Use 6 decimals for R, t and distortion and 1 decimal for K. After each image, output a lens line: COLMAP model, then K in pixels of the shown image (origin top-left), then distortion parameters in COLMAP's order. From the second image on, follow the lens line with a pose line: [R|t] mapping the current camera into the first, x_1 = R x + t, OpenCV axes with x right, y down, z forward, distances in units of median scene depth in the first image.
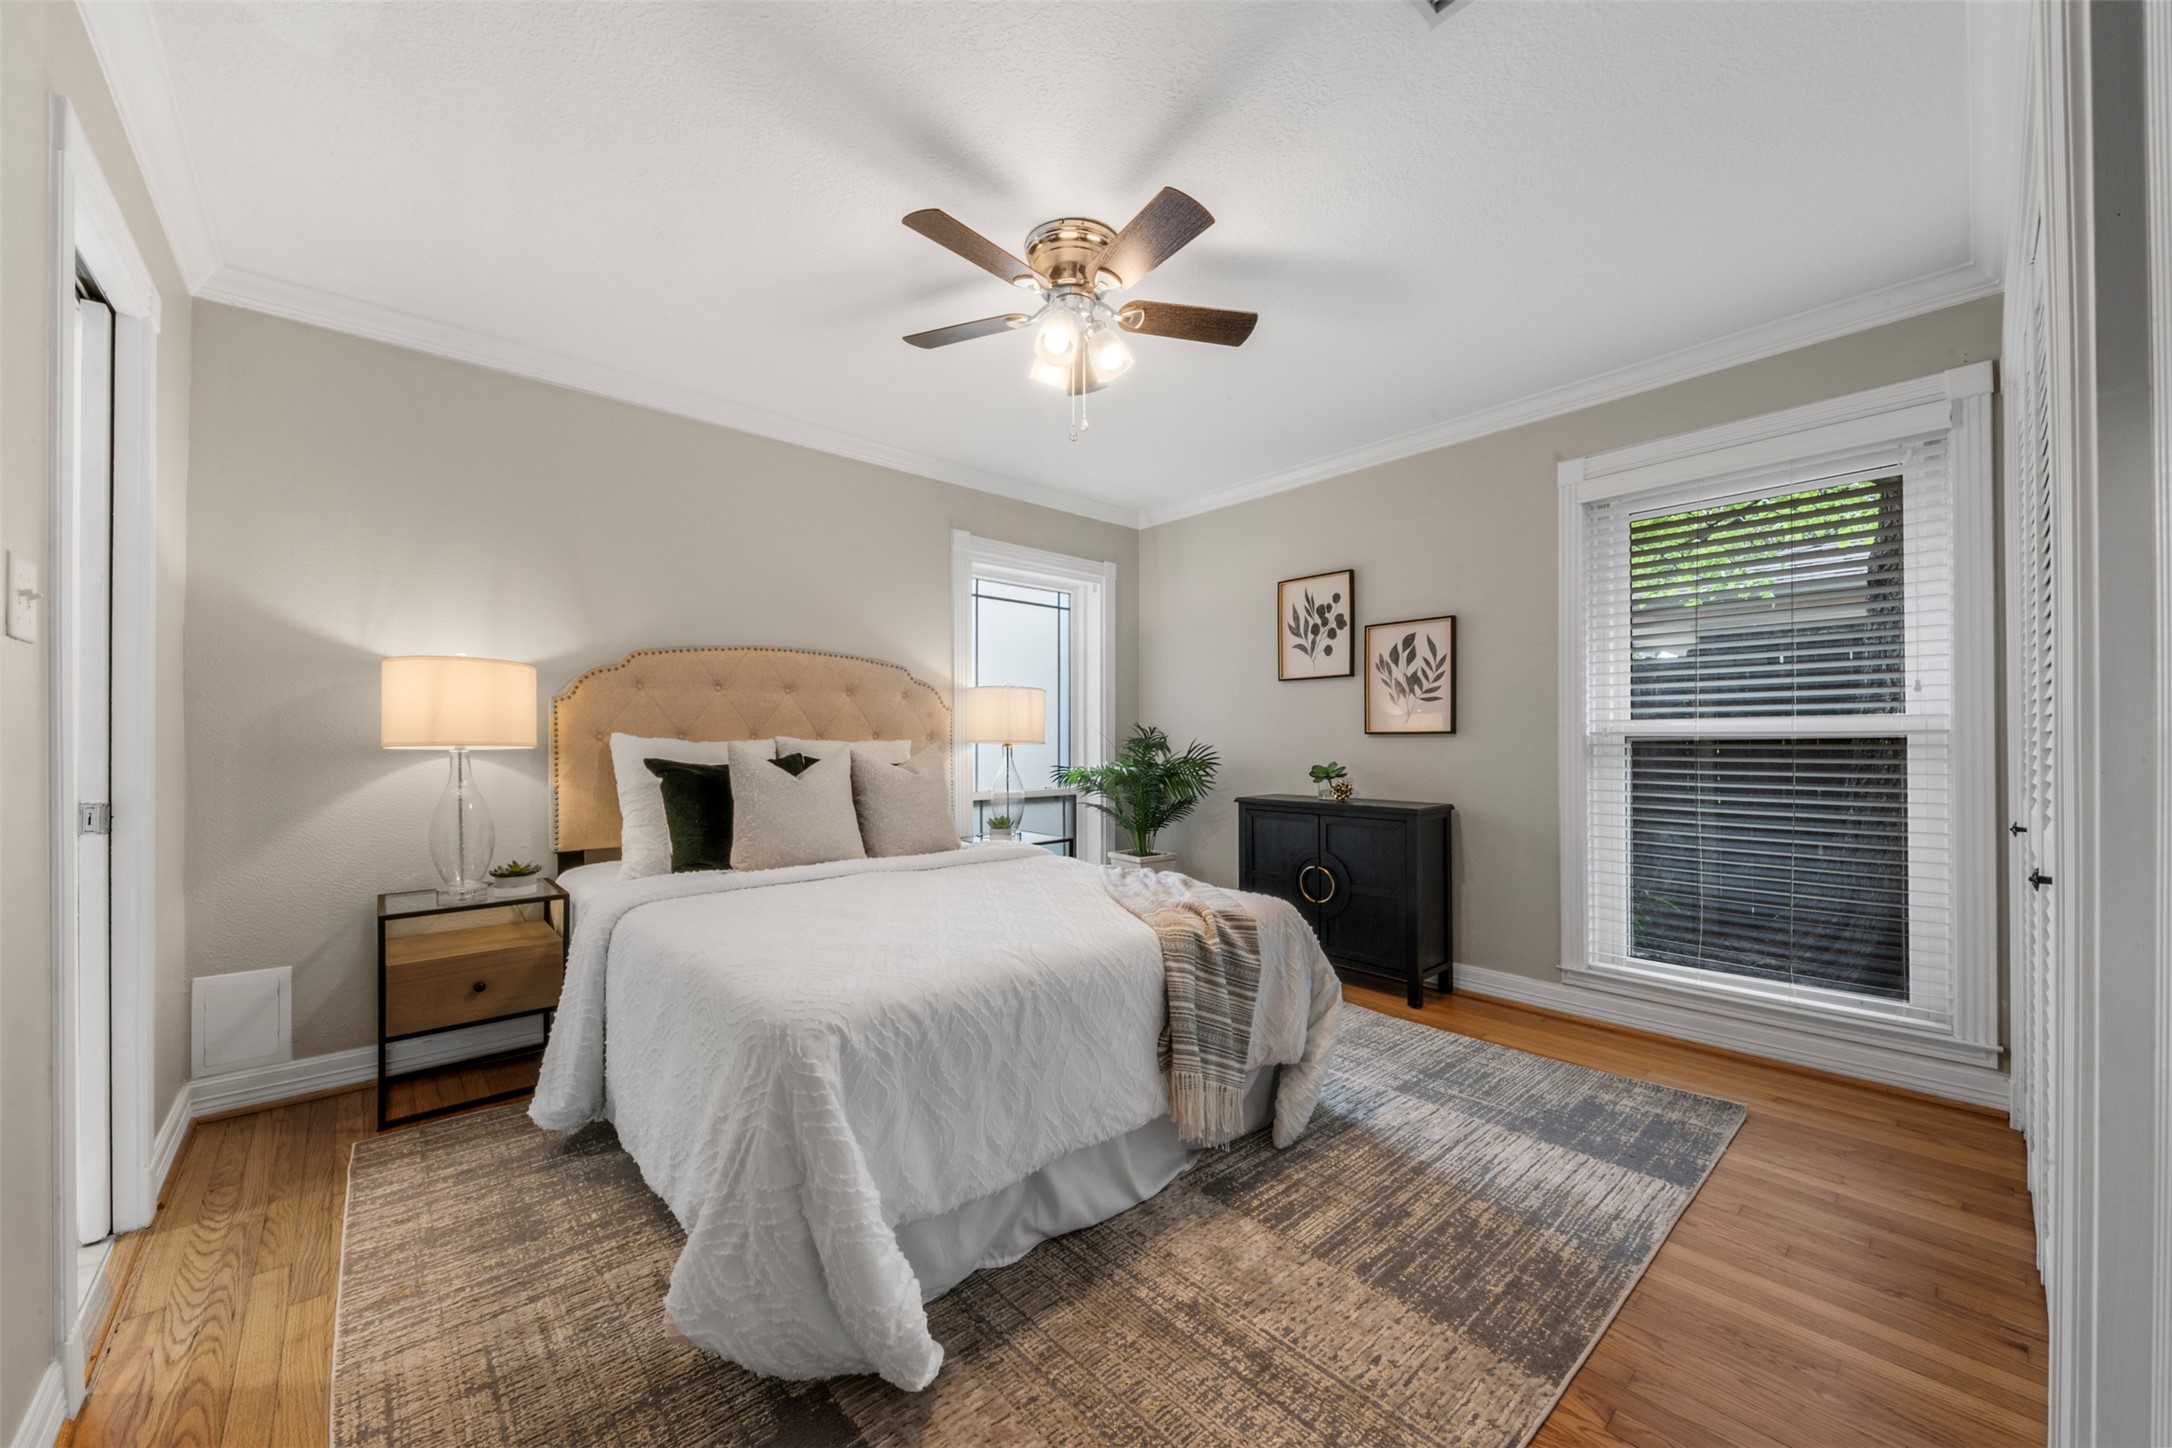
lens RADIAL K [[763.5, 0, 1089.3], [0, 763.5, 753.2], [0, 0, 1]] dist [0.015220, -0.007688]
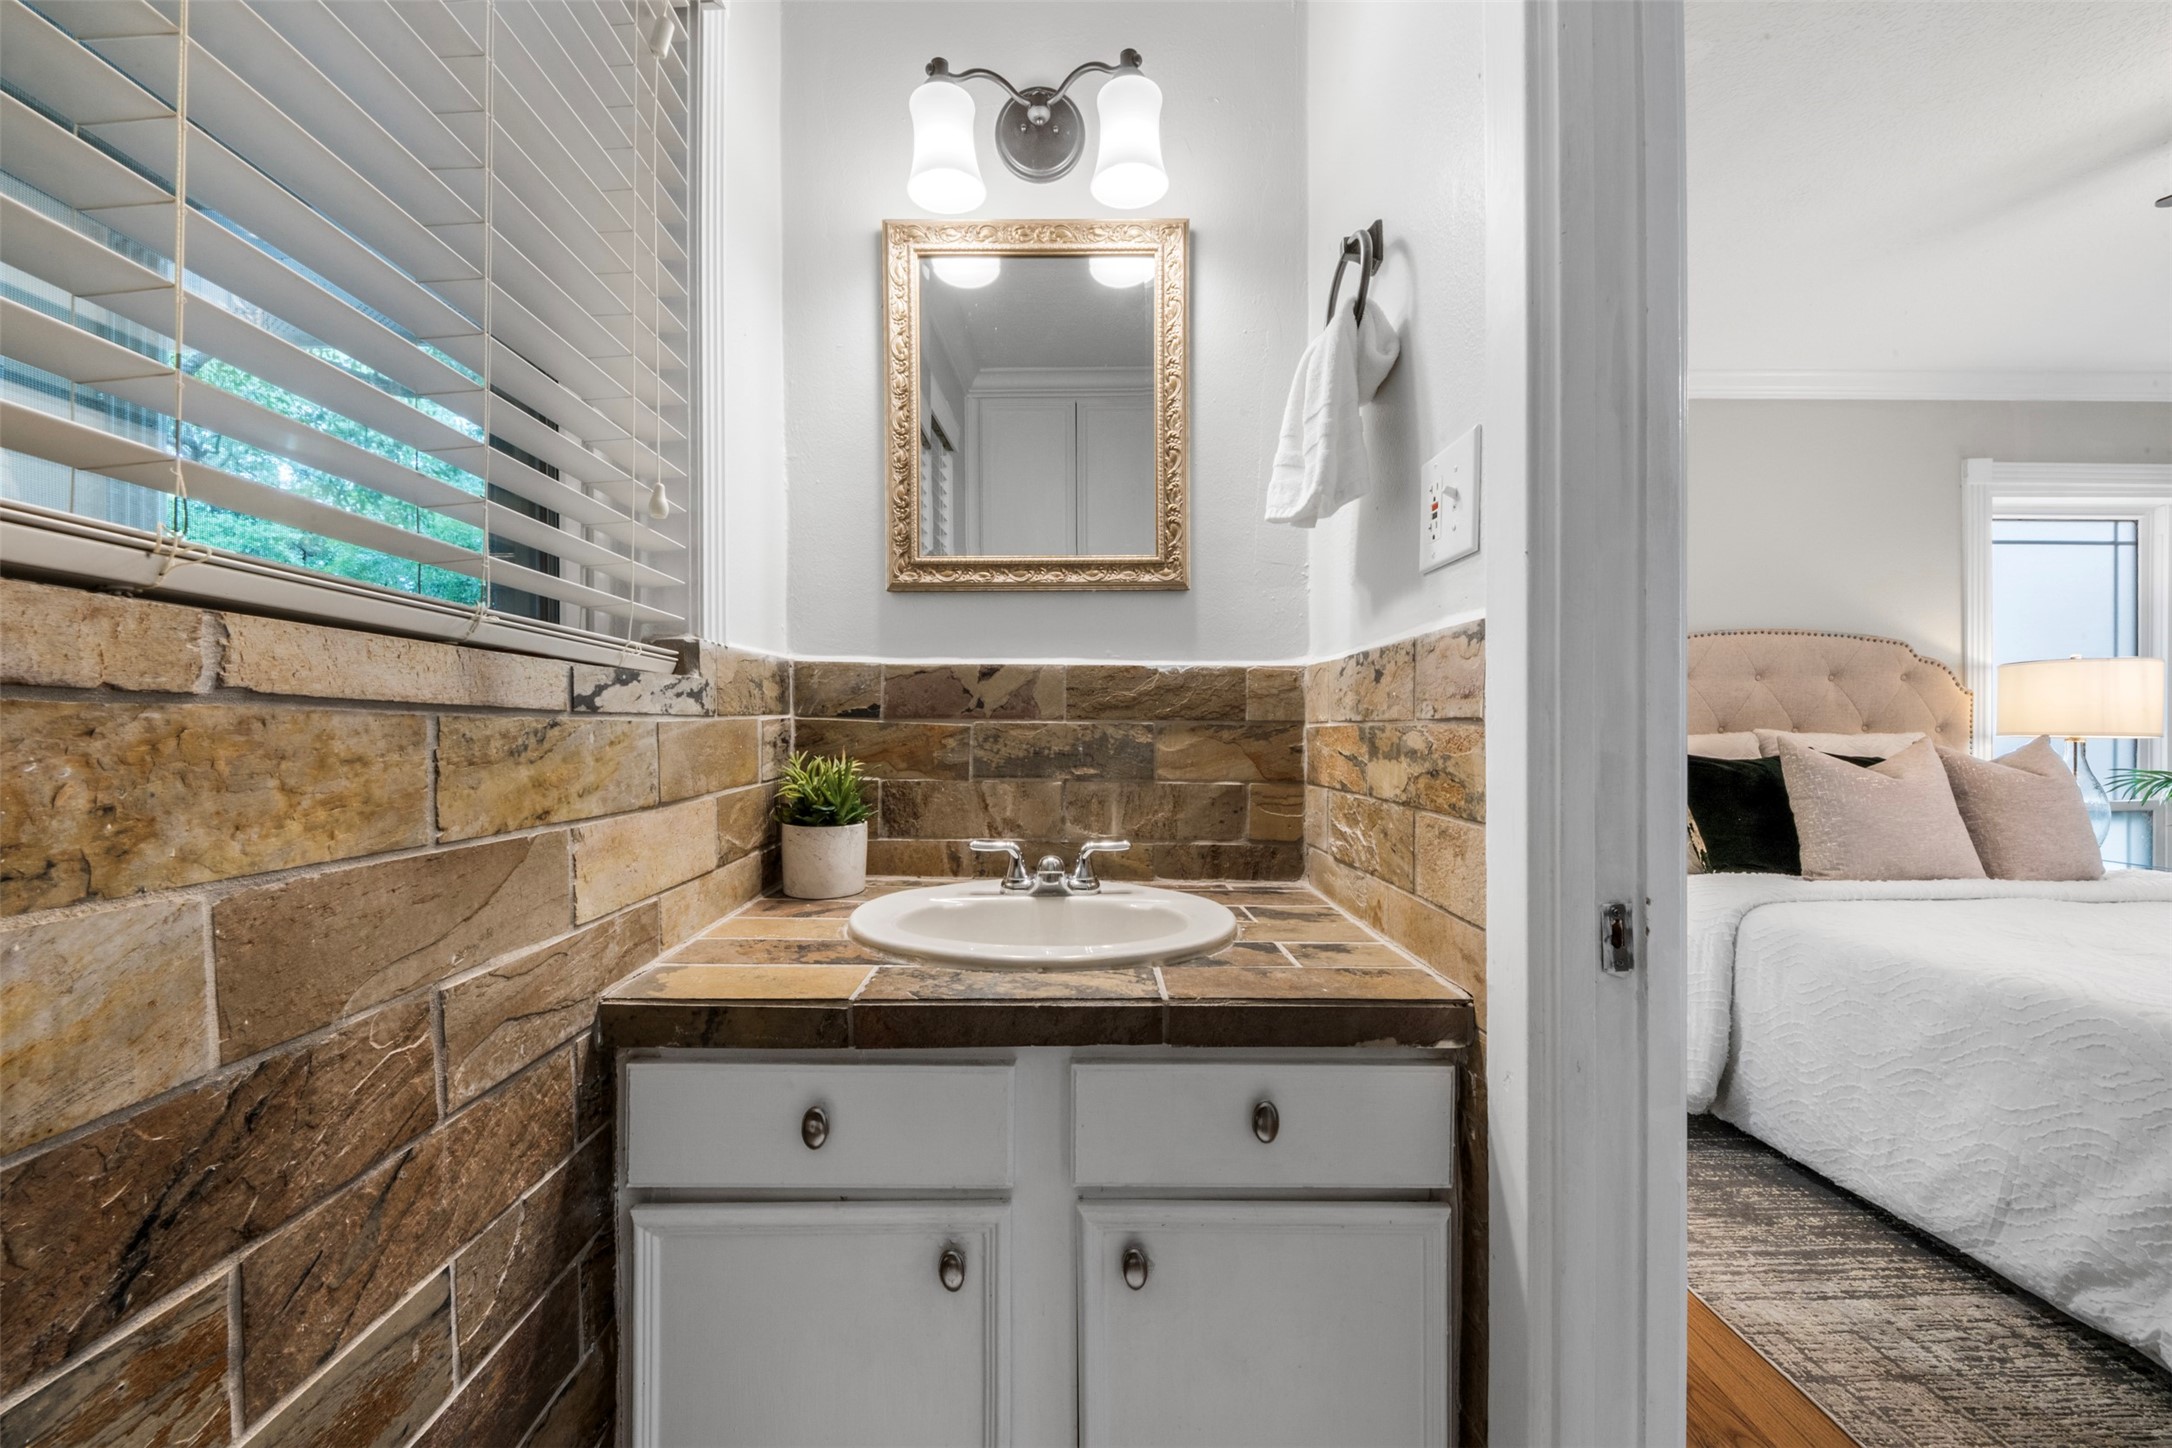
lens RADIAL K [[763.5, 0, 1089.3], [0, 763.5, 753.2], [0, 0, 1]] dist [0.015220, -0.007688]
pose [[0.758949, 0.018424, -0.650889, -0.374981], [-0.012372, 0.999827, 0.013876, 0.003252], [0.651032, -0.002479, 0.759046, -0.176460]]
